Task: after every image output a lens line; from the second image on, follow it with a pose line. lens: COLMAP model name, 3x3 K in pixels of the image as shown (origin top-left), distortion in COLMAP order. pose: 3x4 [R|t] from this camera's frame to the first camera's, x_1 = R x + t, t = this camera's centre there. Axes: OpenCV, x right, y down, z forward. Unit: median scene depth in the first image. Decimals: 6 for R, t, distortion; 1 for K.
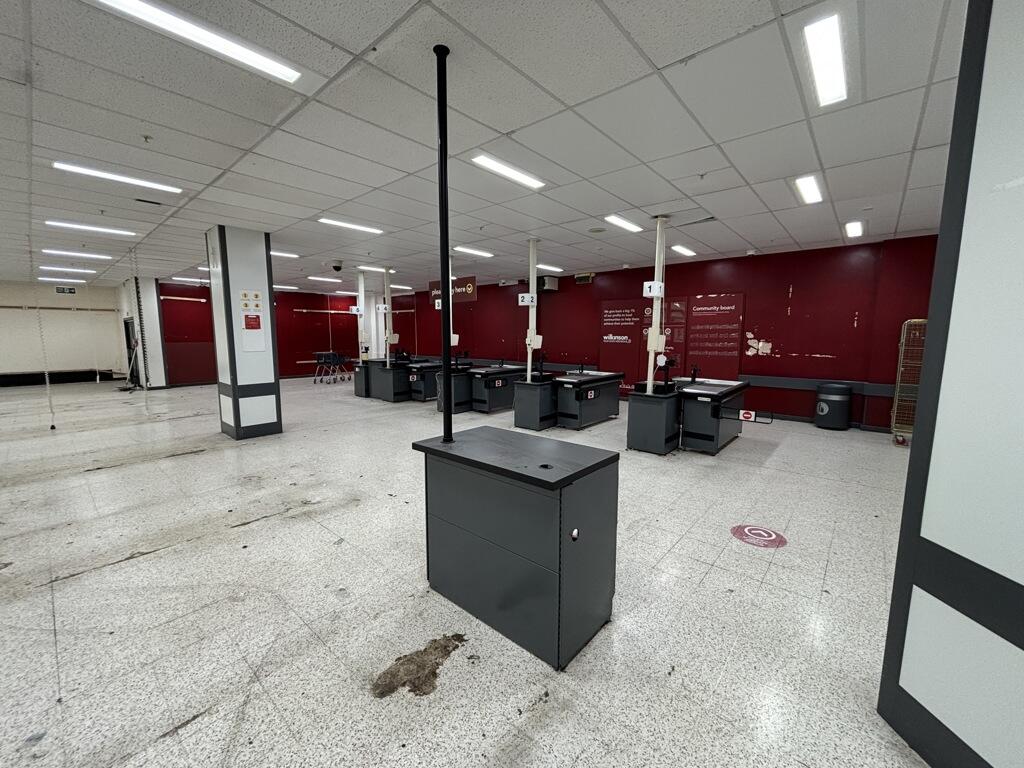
lens RADIAL K [[410.8, 0, 517.0], [0, 410.8, 390.0], [0, 0, 1]] dist [0.000655, -0.000004]
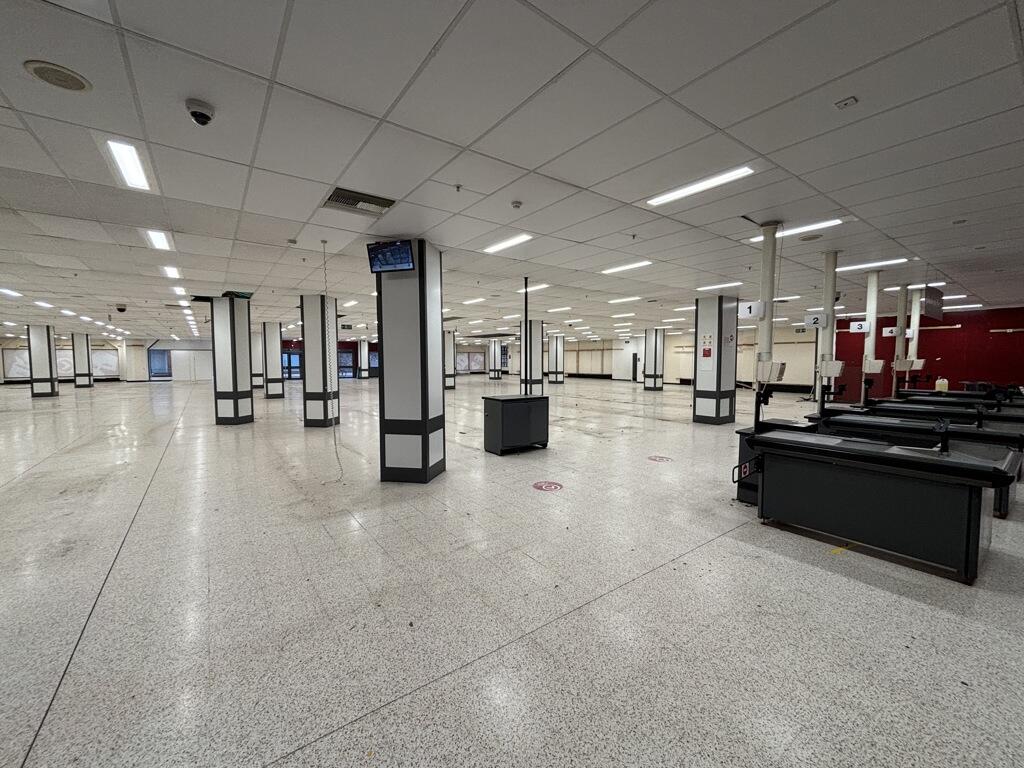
lens RADIAL K [[410.8, 0, 505.8], [0, 410.8, 387.0], [0, 0, 1]] dist [0.000655, -0.000004]
pose [[-0.232587, 0.064227, -0.970452, 1.019184], [-0.129153, 0.986940, 0.096273, -0.074594], [0.963962, 0.147729, -0.221255, 0.543184]]
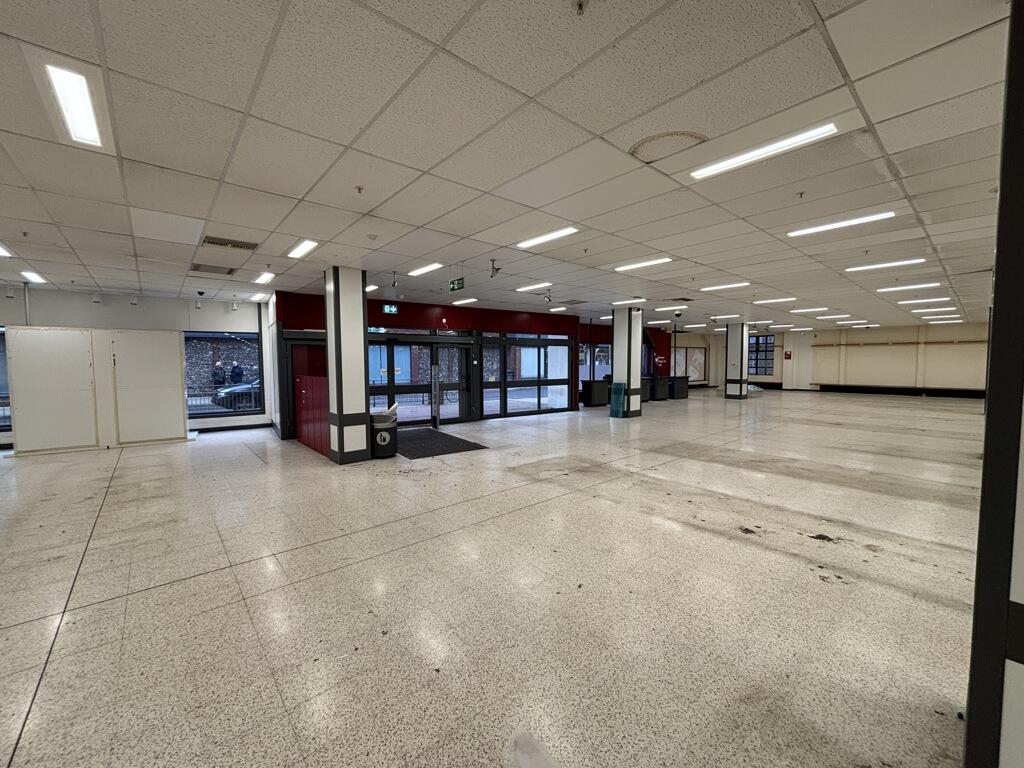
lens RADIAL K [[410.8, 0, 513.8], [0, 410.8, 384.1], [0, 0, 1]] dist [0.000655, -0.000004]
pose [[-0.181045, 0.051583, -0.982121, -1.540128], [-0.126123, 0.989160, 0.075202, 0.313712], [0.975354, 0.137483, -0.172576, -2.359011]]
